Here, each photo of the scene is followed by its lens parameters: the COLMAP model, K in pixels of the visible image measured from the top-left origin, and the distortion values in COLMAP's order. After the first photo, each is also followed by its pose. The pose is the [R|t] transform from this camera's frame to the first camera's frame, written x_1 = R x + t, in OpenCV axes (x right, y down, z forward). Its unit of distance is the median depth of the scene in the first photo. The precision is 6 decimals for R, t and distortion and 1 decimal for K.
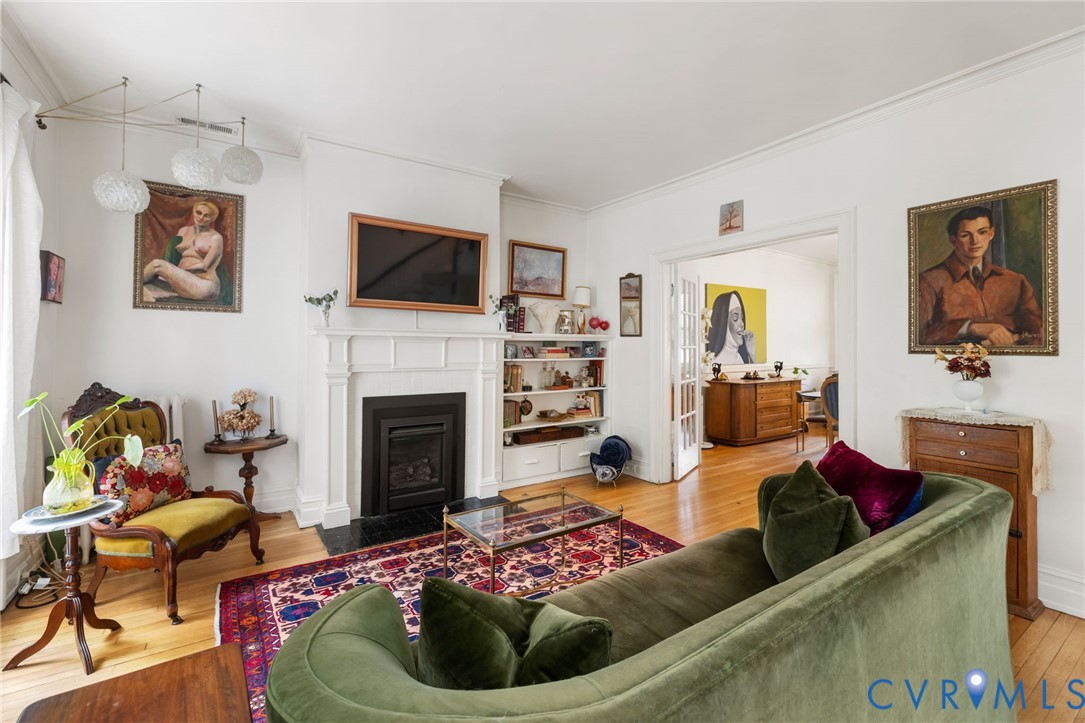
lens RADIAL K [[469.1, 0, 539.6], [0, 469.1, 344.3], [0, 0, 1]] dist [-0.002640, -0.000240]
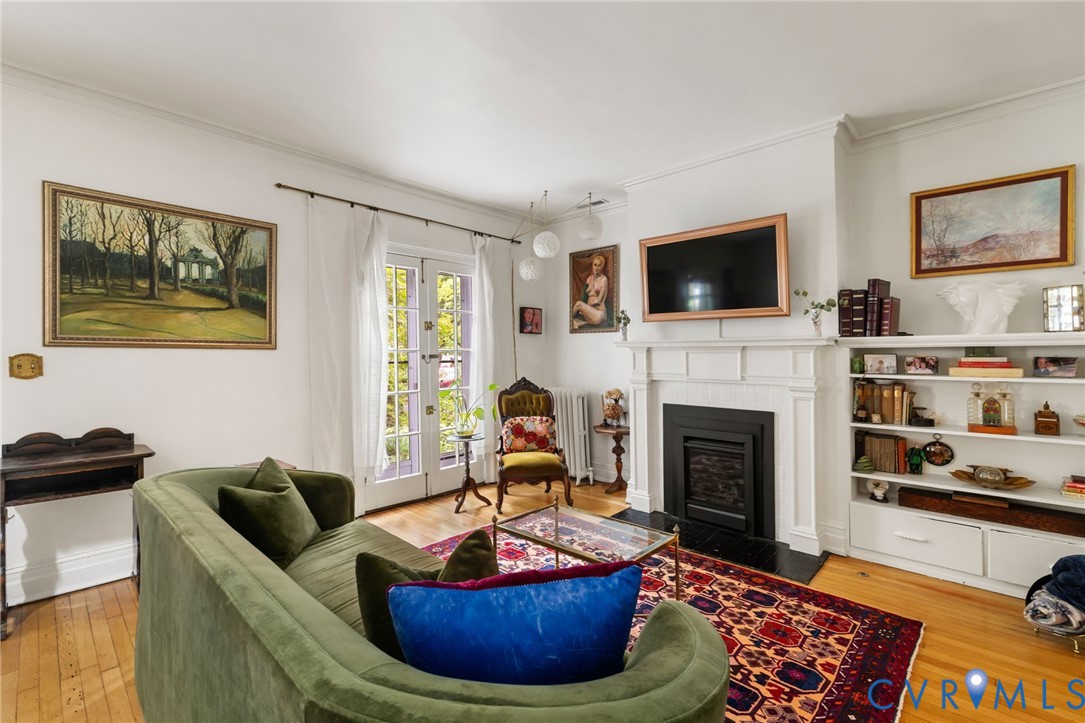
lens RADIAL K [[466.4, 0, 539.9], [0, 466.4, 364.0], [0, 0, 1]] dist [-0.000087, -0.000134]
pose [[0.238412, 0.015239, -0.971045, 0.618213], [0.007976, 0.999812, 0.017649, -0.000165], [0.971131, -0.011952, 0.238246, 0.465159]]
